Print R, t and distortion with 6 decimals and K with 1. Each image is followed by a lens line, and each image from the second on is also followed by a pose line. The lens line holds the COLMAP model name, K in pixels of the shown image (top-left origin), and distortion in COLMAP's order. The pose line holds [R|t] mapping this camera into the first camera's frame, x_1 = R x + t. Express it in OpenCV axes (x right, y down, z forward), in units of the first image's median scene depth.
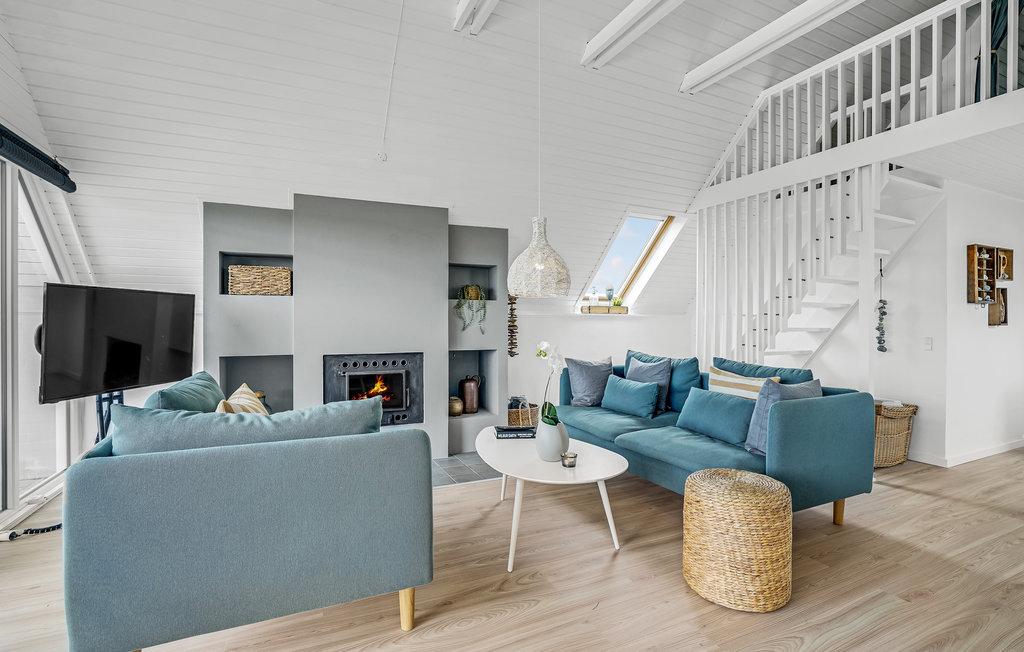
lens RADIAL K [[474.5, 0, 535.7], [0, 474.5, 322.4], [0, 0, 1]] dist [-0.002937, 0.000124]
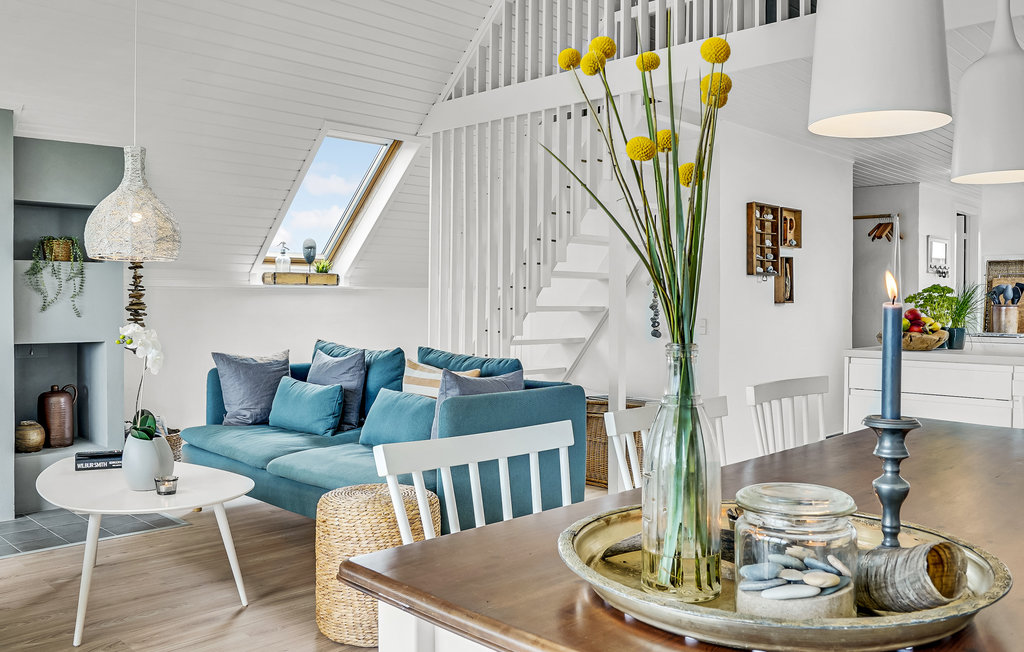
lens RADIAL K [[838.0, 0, 511.0], [0, 838.0, 304.5], [0, 0, 1]] dist [-0.049195, 0.051556]
pose [[0.953559, 0.000434, 0.301206, 0.108098], [-0.002135, 0.999984, 0.005318, 0.001929], [-0.301199, -0.005714, 0.953544, -0.214256]]
